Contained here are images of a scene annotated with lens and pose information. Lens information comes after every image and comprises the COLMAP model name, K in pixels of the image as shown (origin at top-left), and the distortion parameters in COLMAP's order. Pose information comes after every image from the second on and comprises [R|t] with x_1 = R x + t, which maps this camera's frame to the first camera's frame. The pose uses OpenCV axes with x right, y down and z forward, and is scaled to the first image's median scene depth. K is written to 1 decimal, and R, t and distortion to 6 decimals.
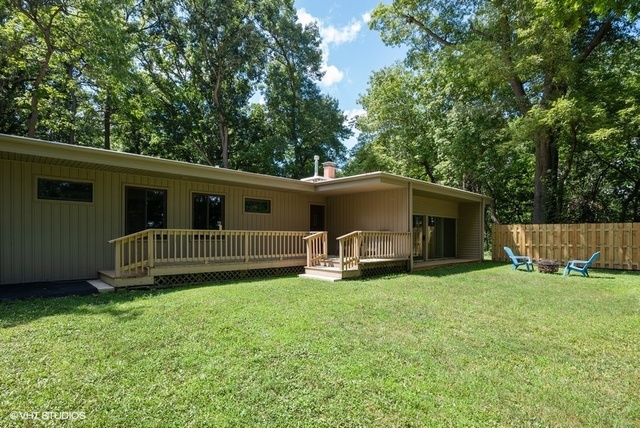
lens RADIAL K [[335.0, 0, 320.7], [0, 335.0, 235.6], [0, 0, 1]] dist [0.000814, -0.000185]
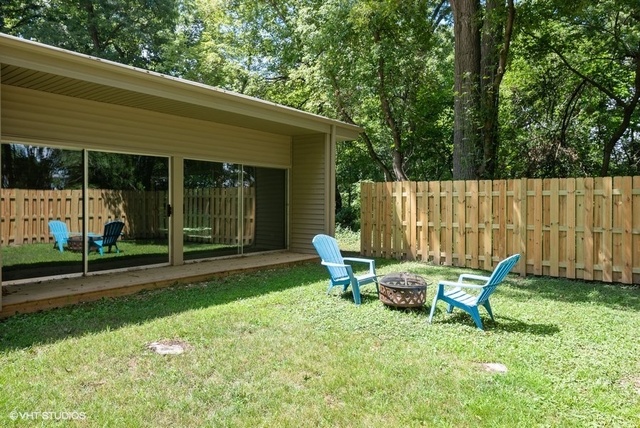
lens RADIAL K [[439.8, 0, 319.8], [0, 439.8, 203.2], [0, 0, 1]] dist [0.000401, 0.000709]
pose [[0.990851, 0.000032, 0.134962, 0.457811], [-0.000548, 0.999993, 0.003793, -0.005205], [-0.134961, -0.003832, 0.990844, 0.465137]]
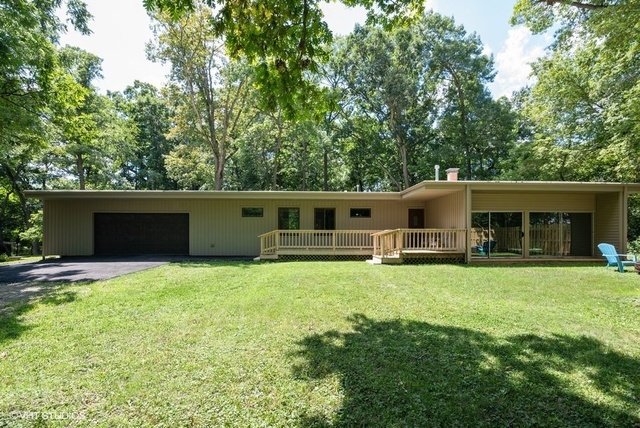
lens RADIAL K [[304.2, 0, 320.3], [0, 304.2, 235.8], [0, 0, 1]] dist [-0.004257, -0.000670]
pose [[0.746291, -0.005462, -0.665598, 0.501449], [0.003695, 0.999985, -0.004064, 0.013492], [0.665610, 0.000573, 0.746300, -0.080616]]
